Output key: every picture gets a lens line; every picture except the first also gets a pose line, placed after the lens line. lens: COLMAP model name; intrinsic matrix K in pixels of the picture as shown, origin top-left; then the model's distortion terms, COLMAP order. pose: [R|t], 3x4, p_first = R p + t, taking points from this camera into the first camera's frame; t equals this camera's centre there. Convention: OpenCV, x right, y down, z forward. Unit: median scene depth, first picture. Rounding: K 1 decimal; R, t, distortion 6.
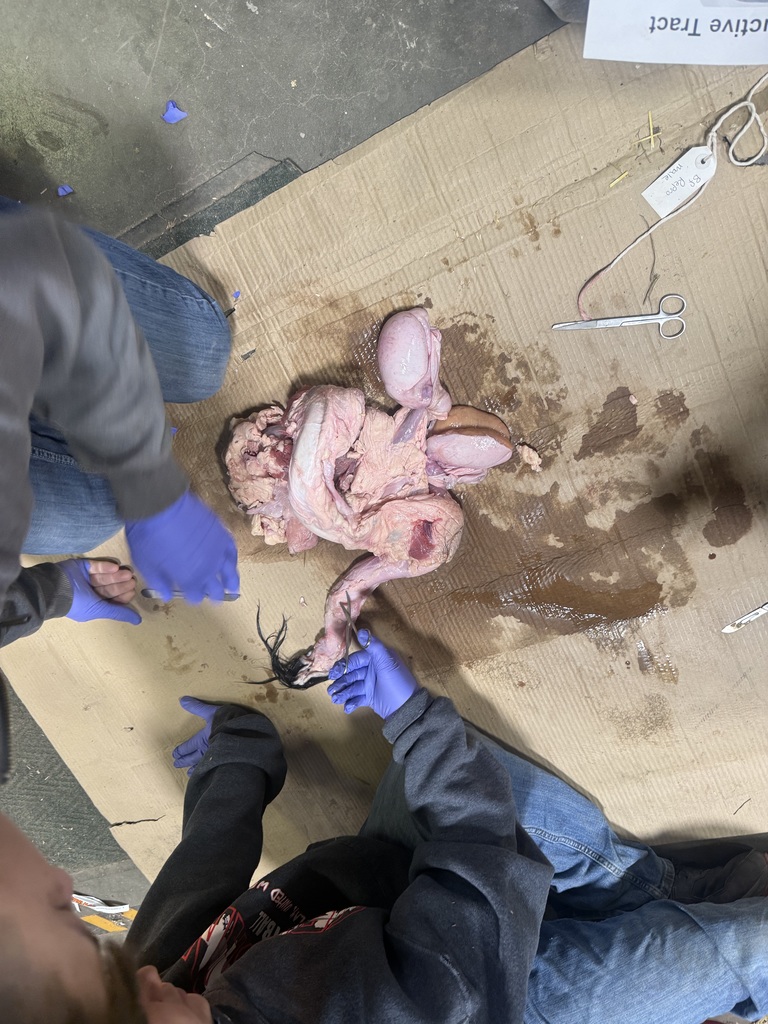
lens RADIAL K [[715.4, 0, 382.5], [0, 715.4, 508.0], [0, 0, 1]] dist [-0.005432, -0.011273]
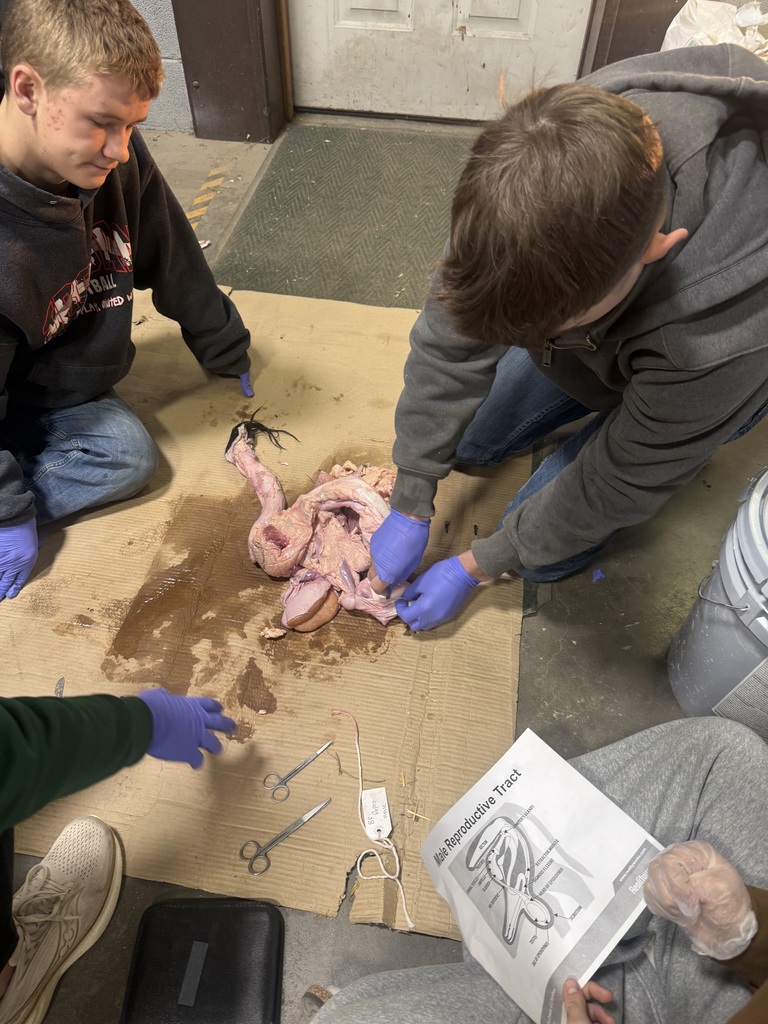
lens RADIAL K [[715.4, 0, 381.5], [0, 715.4, 510.8], [0, 0, 1]] dist [-0.005432, -0.011273]
pose [[-0.580750, 0.737608, -0.344476, 0.382939], [-0.789927, -0.612895, 0.019373, -0.116723], [-0.196838, 0.283361, 0.938595, -0.373354]]
